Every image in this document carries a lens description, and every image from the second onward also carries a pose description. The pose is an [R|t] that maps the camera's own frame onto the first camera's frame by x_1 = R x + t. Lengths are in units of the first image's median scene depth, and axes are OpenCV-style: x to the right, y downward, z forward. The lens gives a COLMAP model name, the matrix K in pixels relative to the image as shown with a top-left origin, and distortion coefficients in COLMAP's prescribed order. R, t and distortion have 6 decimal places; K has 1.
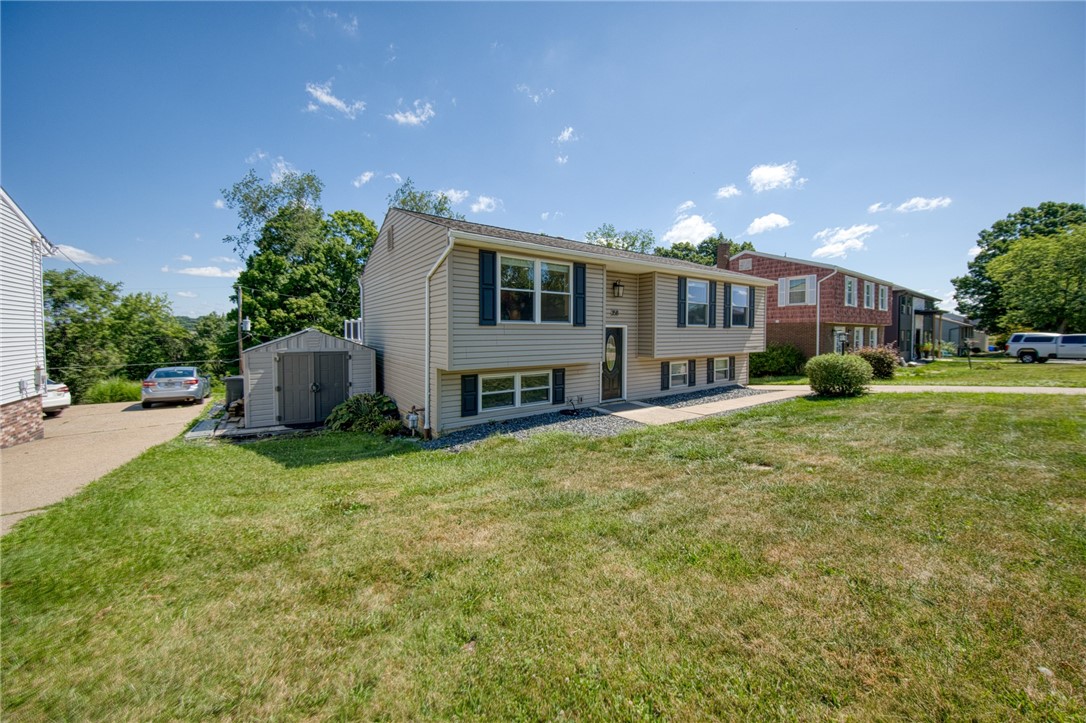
lens RADIAL K [[384.0, 0, 535.4], [0, 384.0, 349.1], [0, 0, 1]] dist [0.000766, -0.000060]
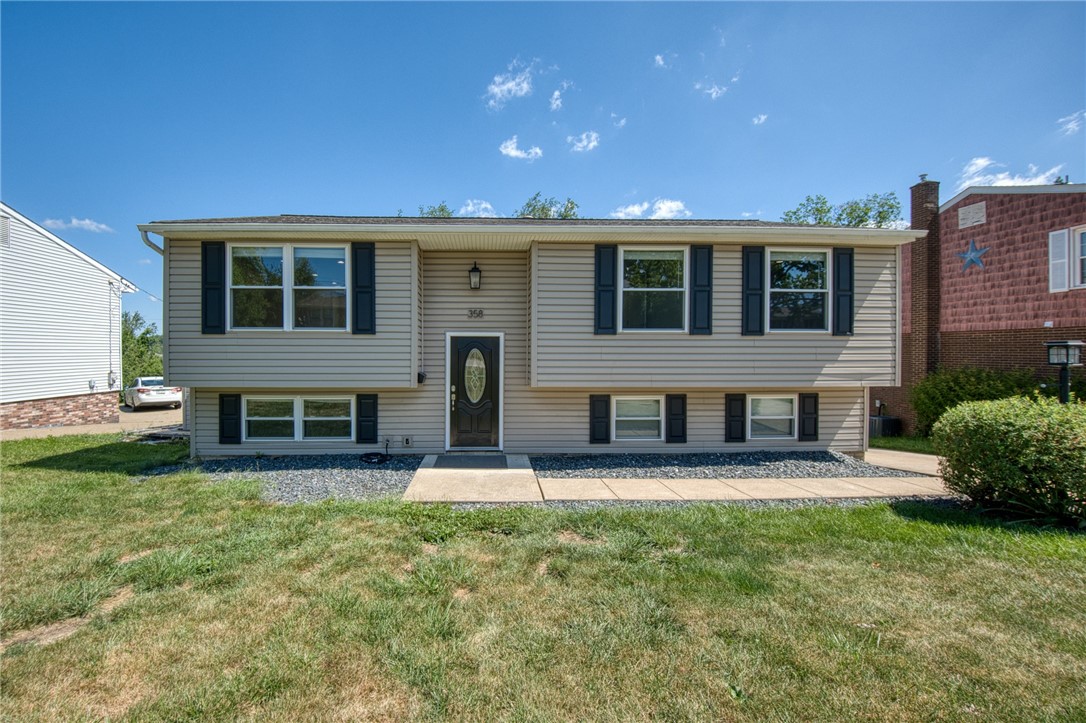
lens RADIAL K [[428.0, 0, 537.9], [0, 428.0, 349.2], [0, 0, 1]] dist [-0.025289, -0.000344]
pose [[0.847025, 0.013042, -0.531393, 0.683666], [-0.028291, 0.999388, -0.020567, -0.022807], [0.530799, 0.032454, 0.846876, 0.456073]]
